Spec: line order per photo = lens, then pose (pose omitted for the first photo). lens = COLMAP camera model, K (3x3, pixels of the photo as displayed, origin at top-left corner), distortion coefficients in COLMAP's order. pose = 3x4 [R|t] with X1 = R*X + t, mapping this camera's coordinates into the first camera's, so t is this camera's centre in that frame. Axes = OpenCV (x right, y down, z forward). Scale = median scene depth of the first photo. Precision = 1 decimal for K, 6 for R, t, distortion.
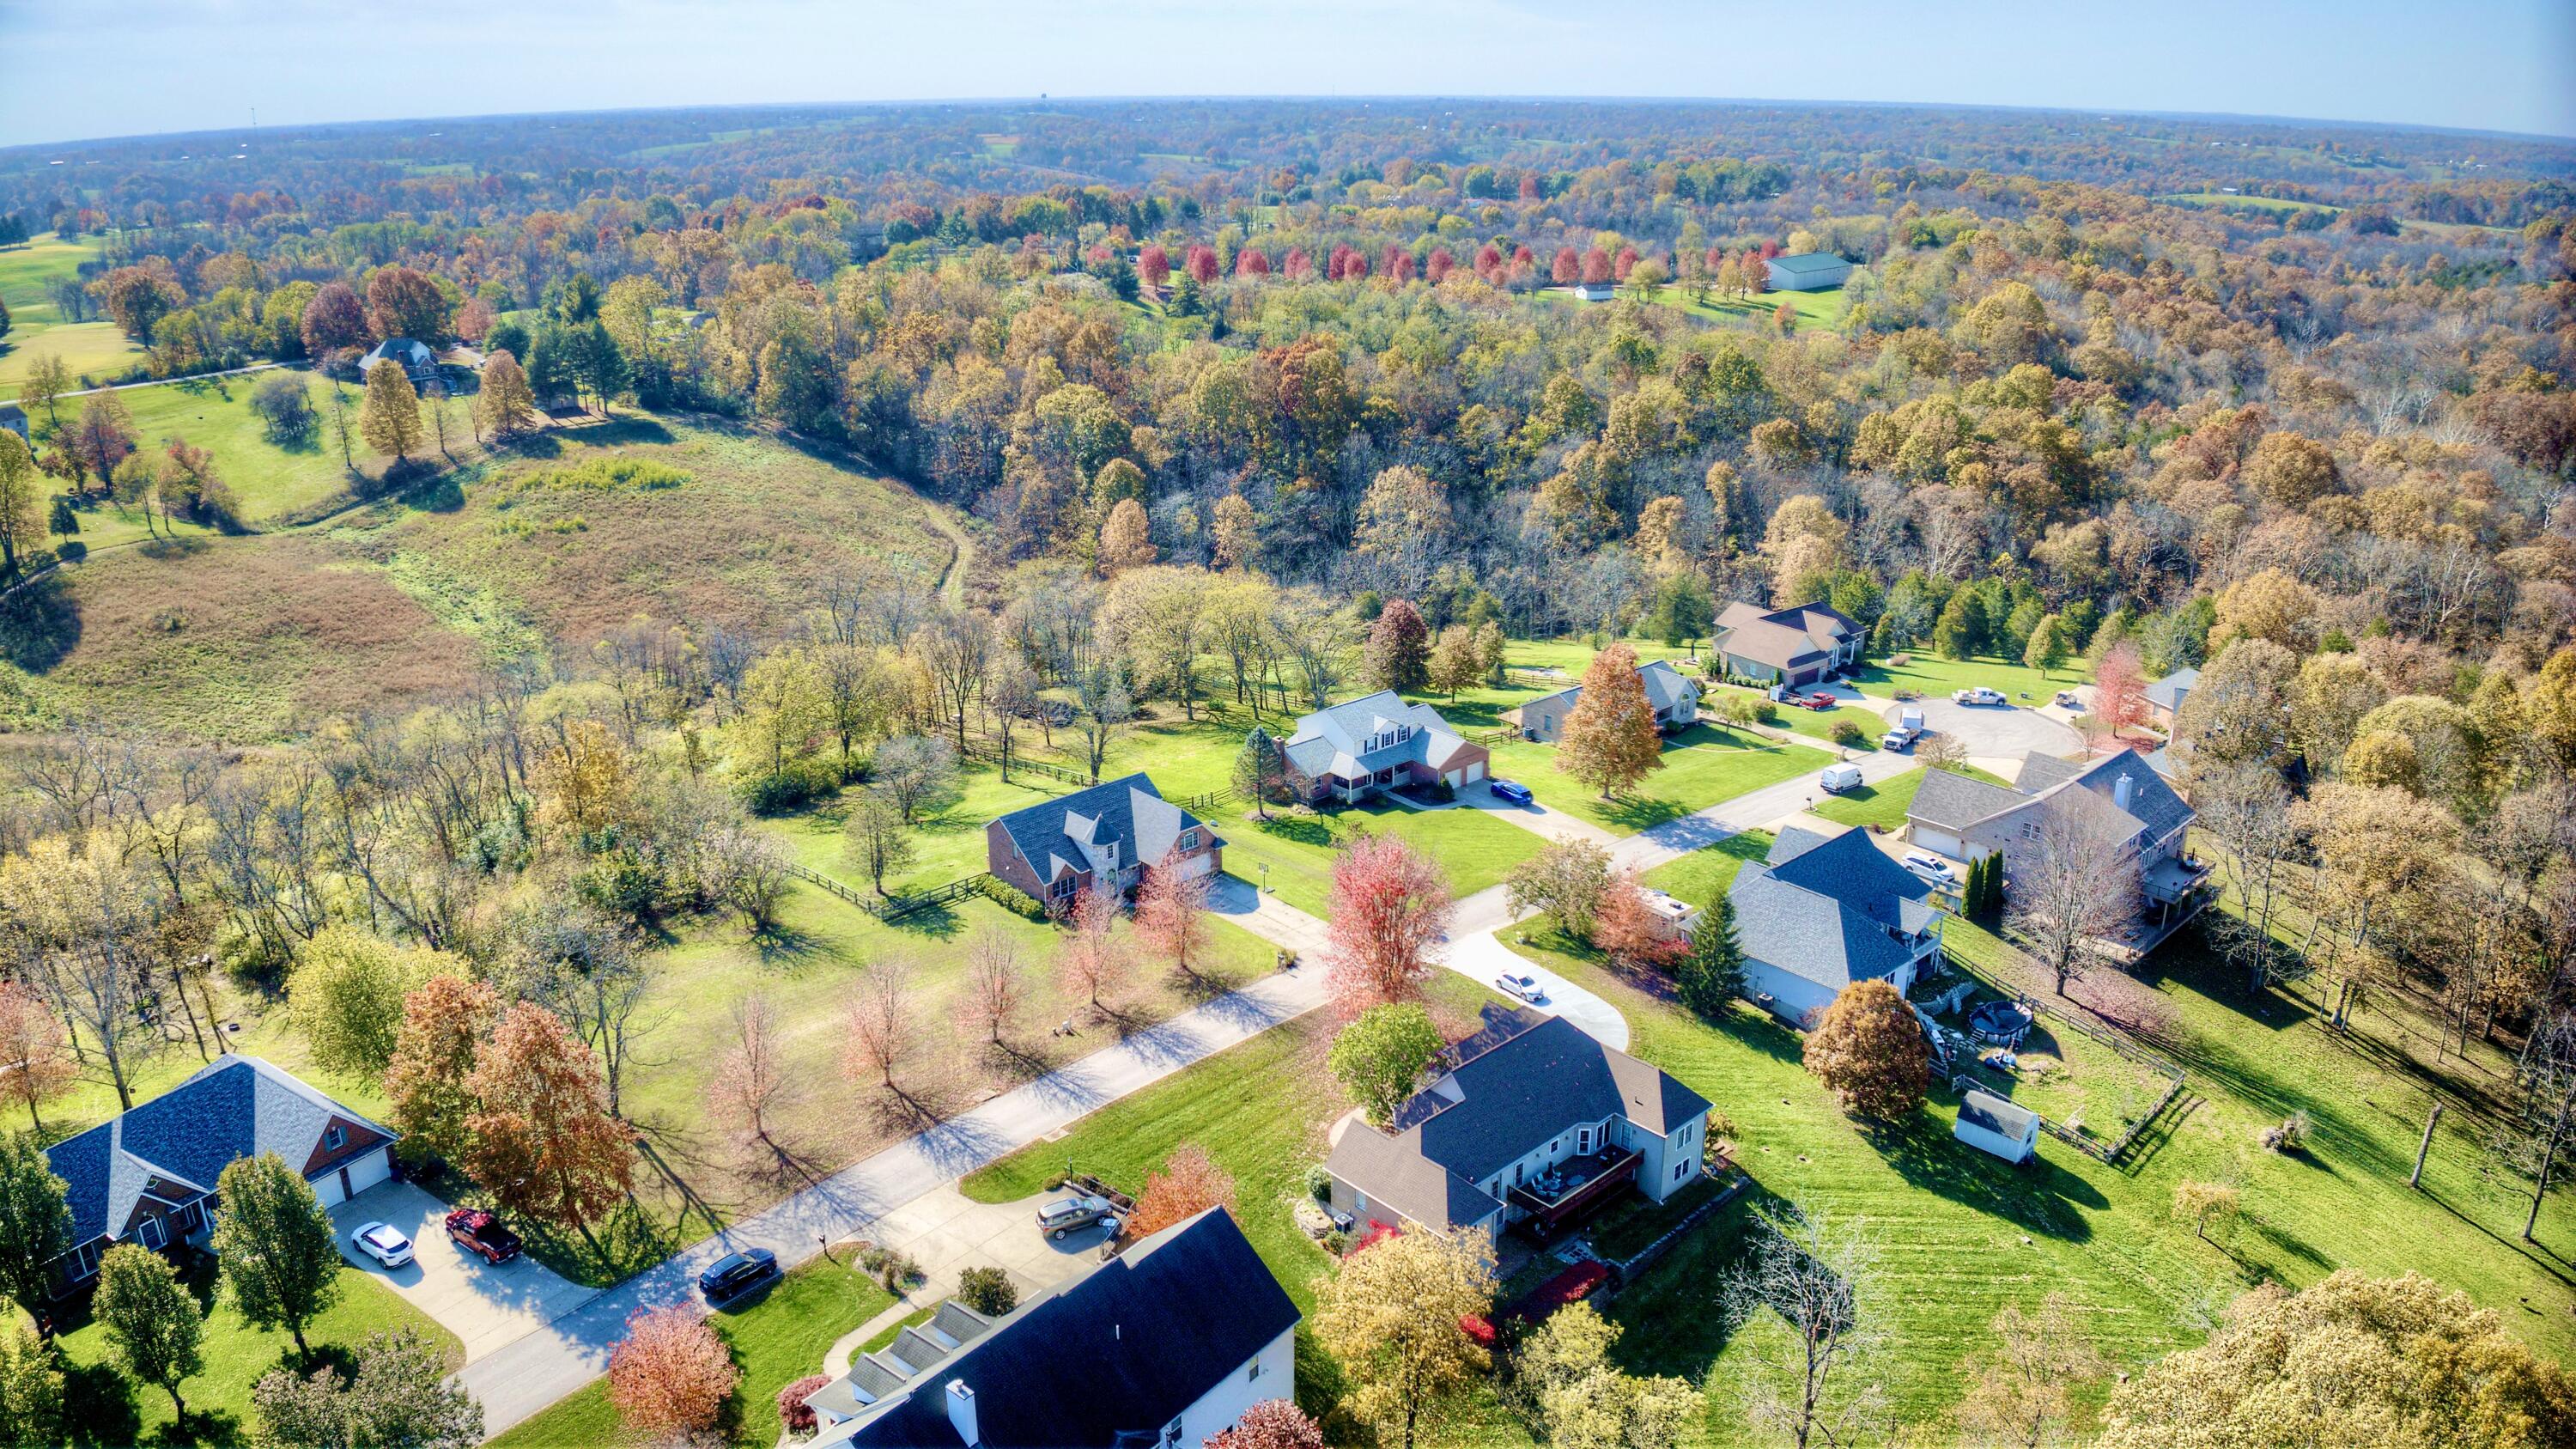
lens RADIAL K [[1811.1, 0, 1287.8], [0, 1811.1, 718.9], [0, 0, 1]] dist [-0.099842, -0.019025]
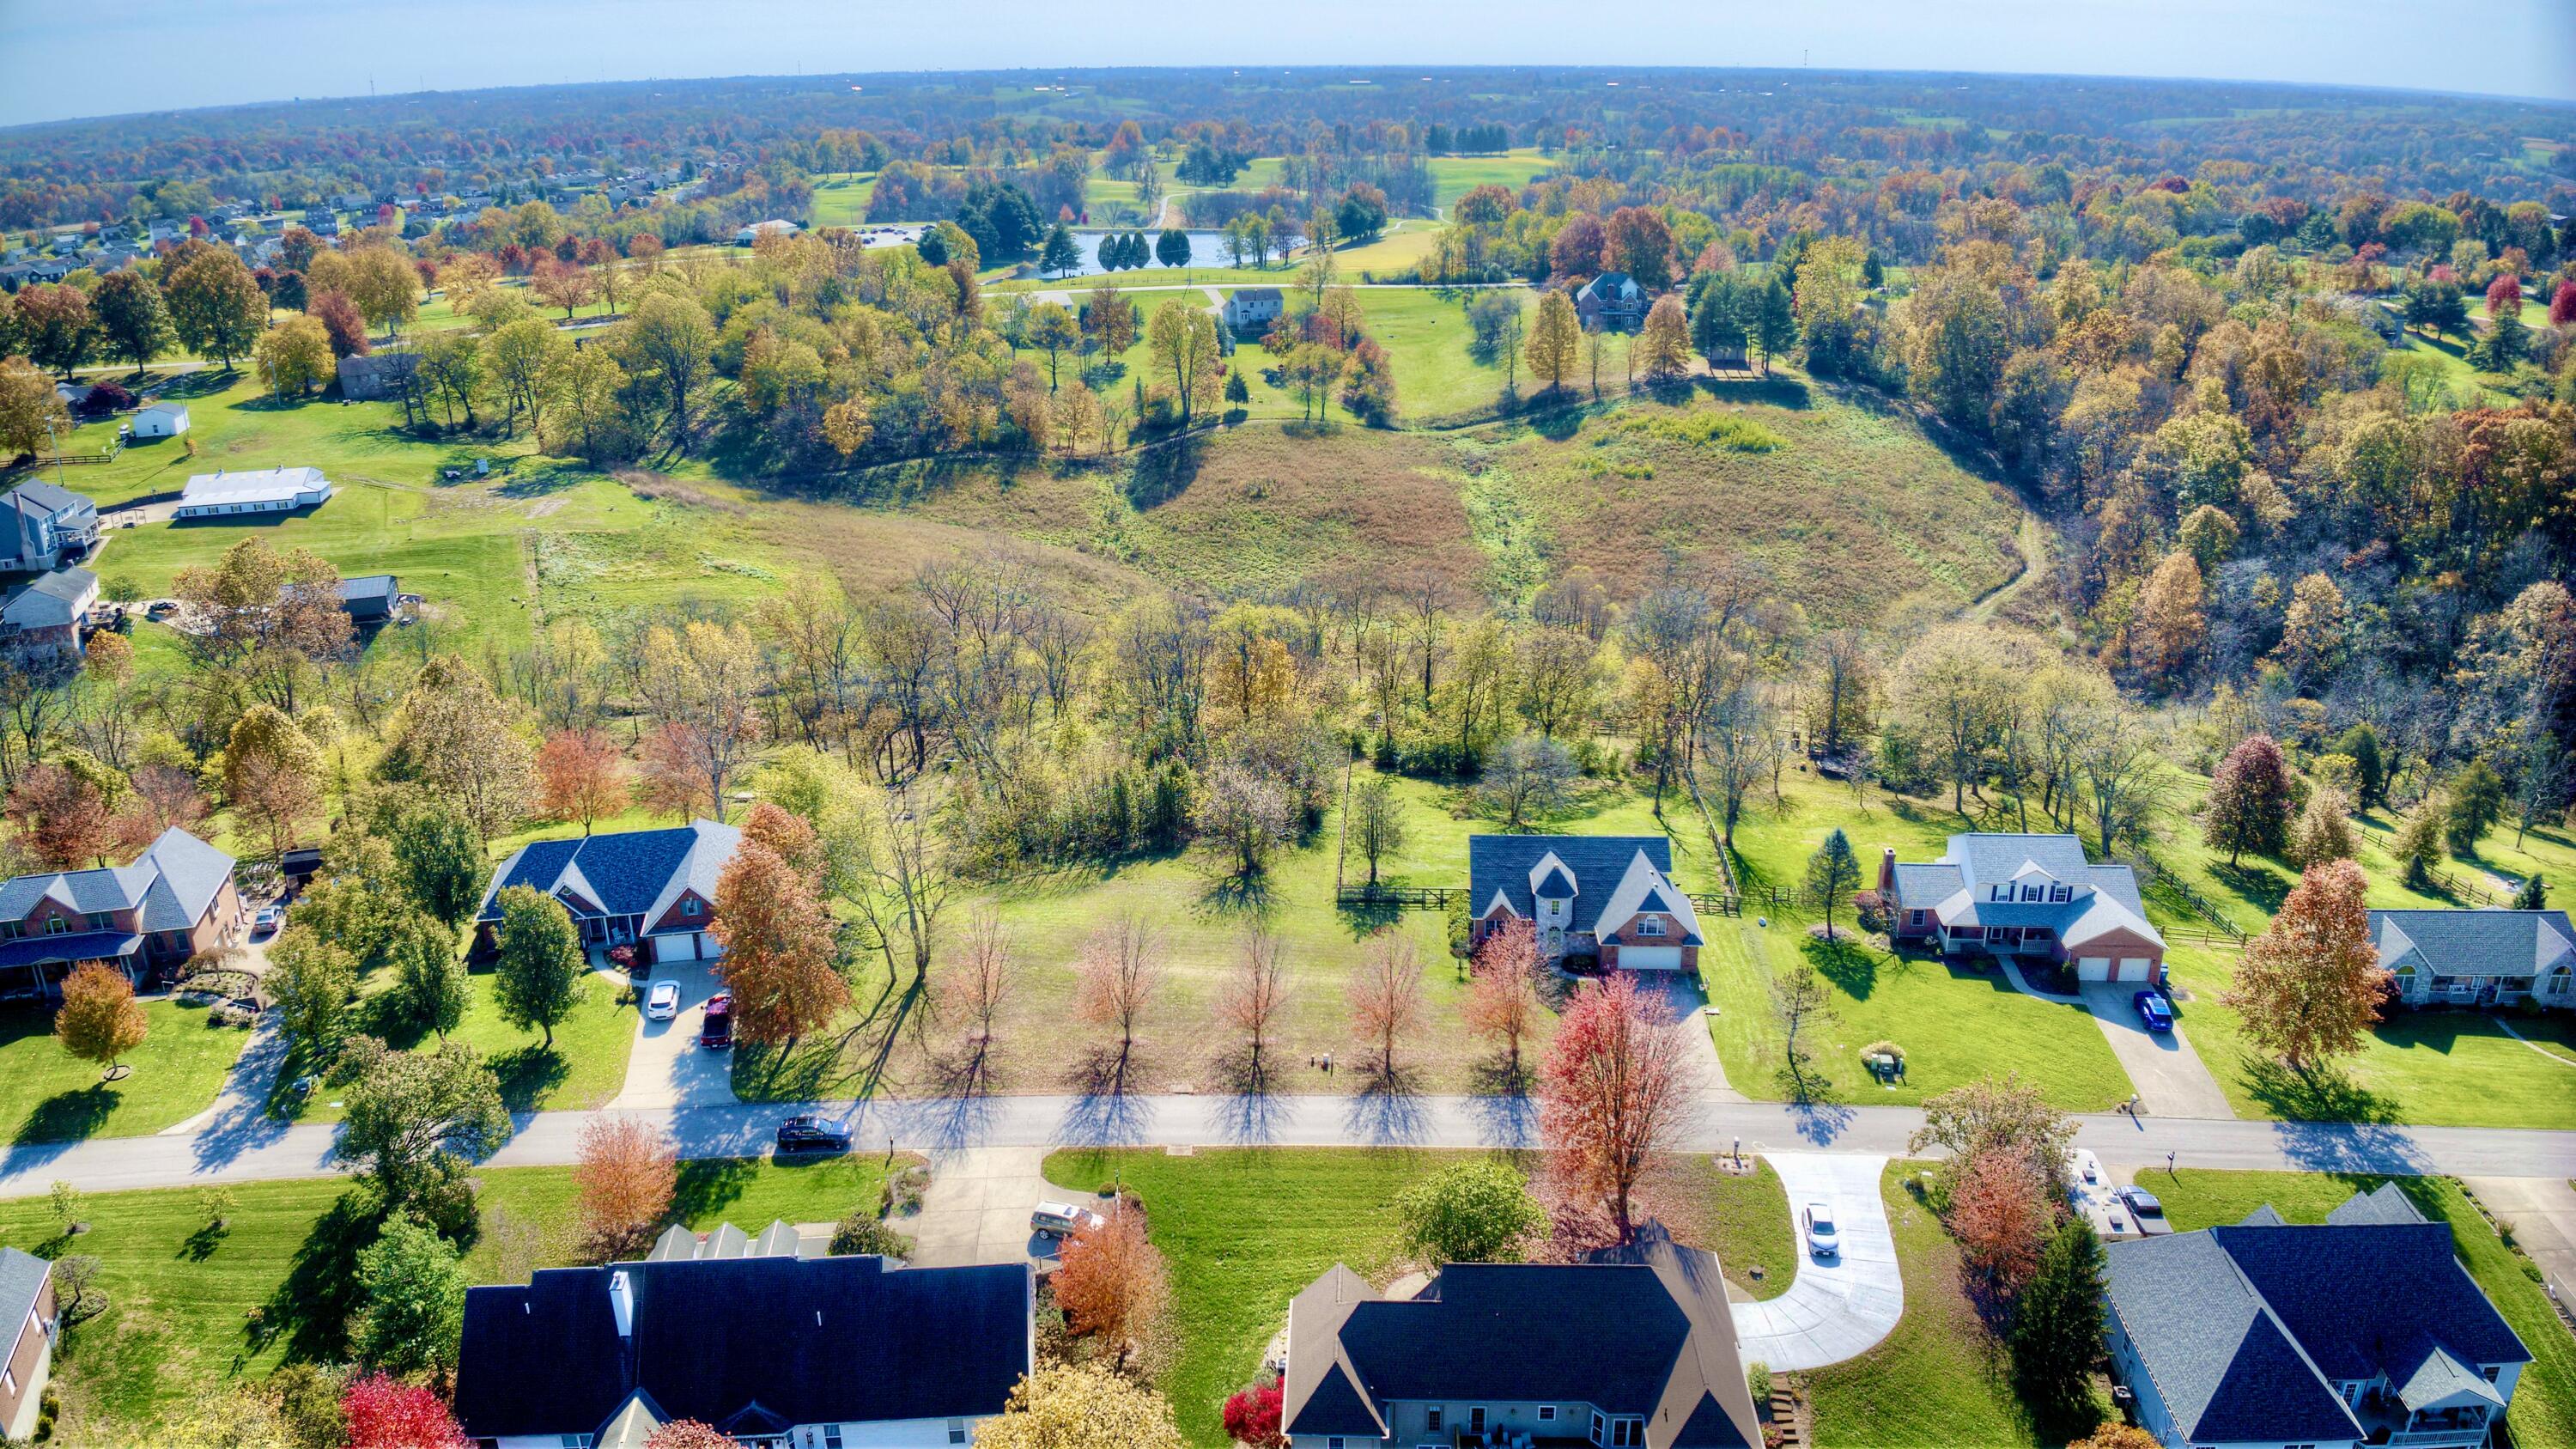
lens RADIAL K [[1811.1, 0, 1287.3], [0, 1811.1, 723.5], [0, 0, 1]] dist [-0.099842, -0.019025]
pose [[0.697258, 0.246952, -0.672939, 0.176577], [-0.230980, 0.966113, 0.115213, -0.039588], [0.678587, 0.075102, 0.730671, 0.113330]]
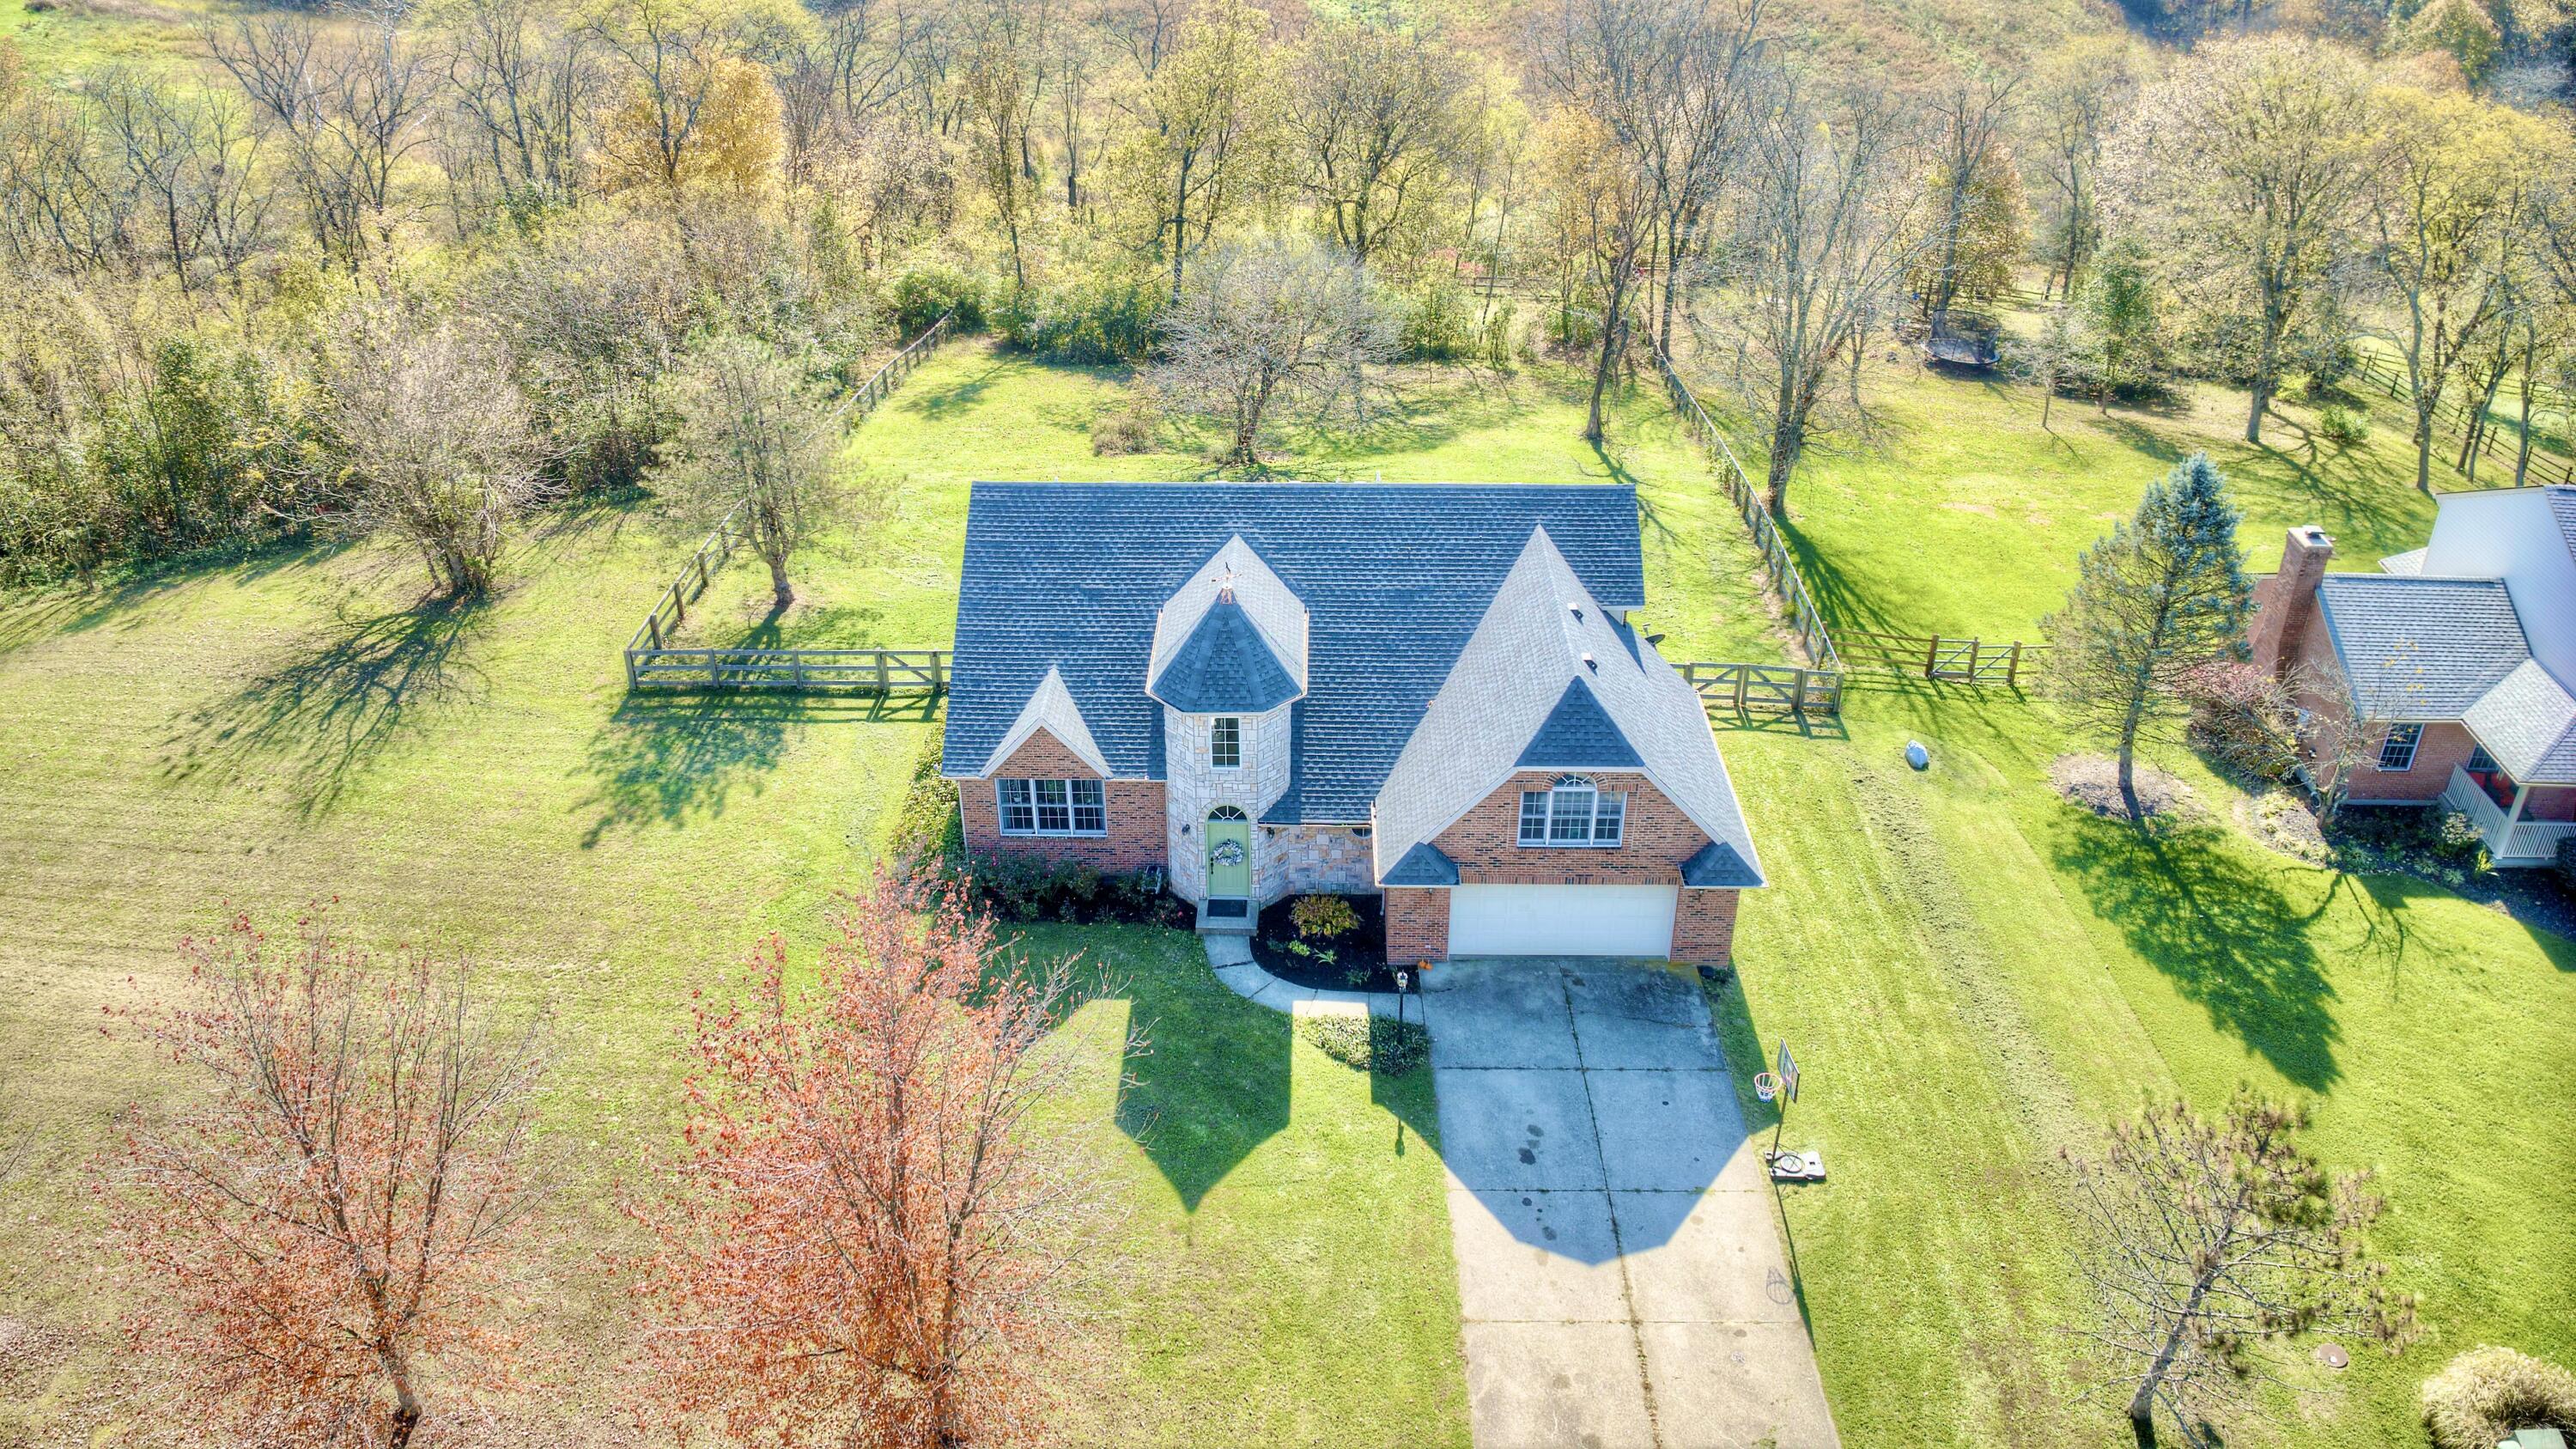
lens RADIAL K [[1811.1, 0, 1293.3], [0, 1811.1, 719.2], [0, 0, 1]] dist [-0.099842, -0.019025]
pose [[0.725910, 0.354303, -0.589512, 0.024504], [-0.231155, 0.932929, 0.276062, -0.000190], [0.647783, -0.064128, 0.759121, 0.371517]]
